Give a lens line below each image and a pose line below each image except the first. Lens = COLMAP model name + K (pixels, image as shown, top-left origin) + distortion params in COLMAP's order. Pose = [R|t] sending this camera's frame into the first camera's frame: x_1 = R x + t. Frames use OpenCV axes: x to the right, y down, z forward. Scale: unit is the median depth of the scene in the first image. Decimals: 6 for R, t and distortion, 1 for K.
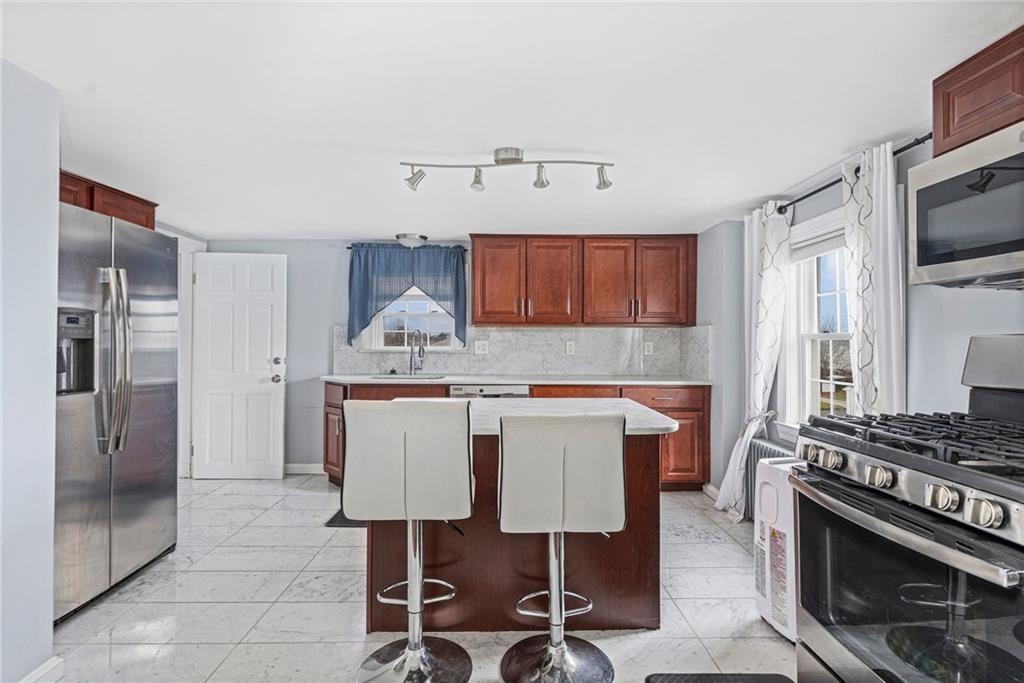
lens RADIAL K [[484.0, 0, 513.6], [0, 484.0, 337.5], [0, 0, 1]] dist [-0.001854, 0.000363]
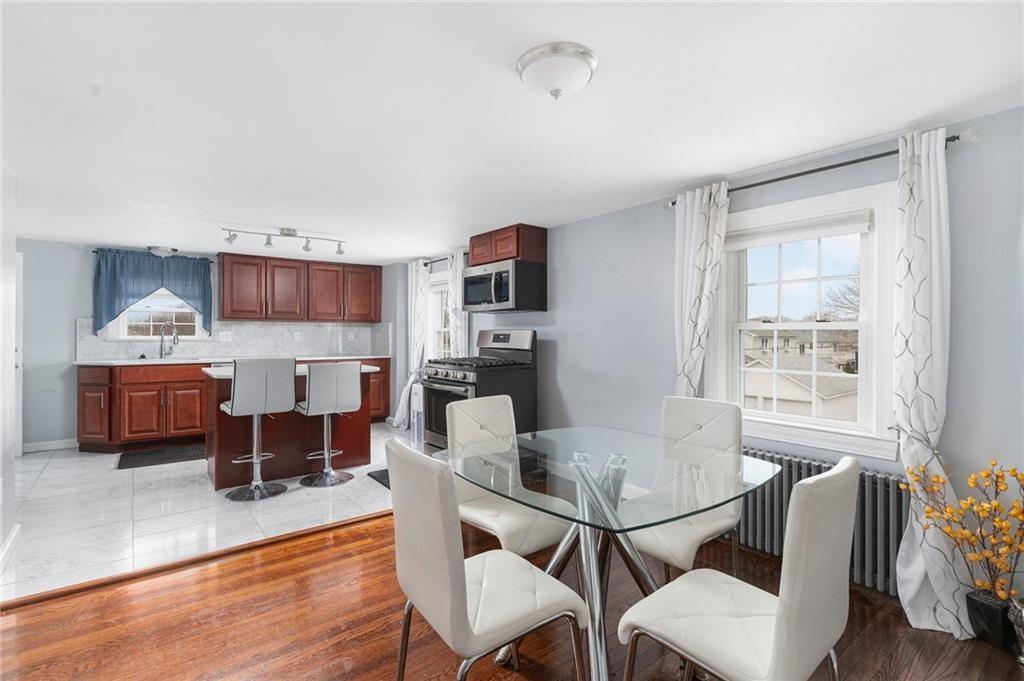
lens RADIAL K [[484.0, 0, 513.6], [0, 484.0, 336.5], [0, 0, 1]] dist [-0.001854, 0.000363]
pose [[0.798684, -0.004793, 0.601731, -0.241723], [-0.004220, 0.999899, 0.013565, -0.000880], [-0.601736, -0.013373, 0.798583, -0.555553]]
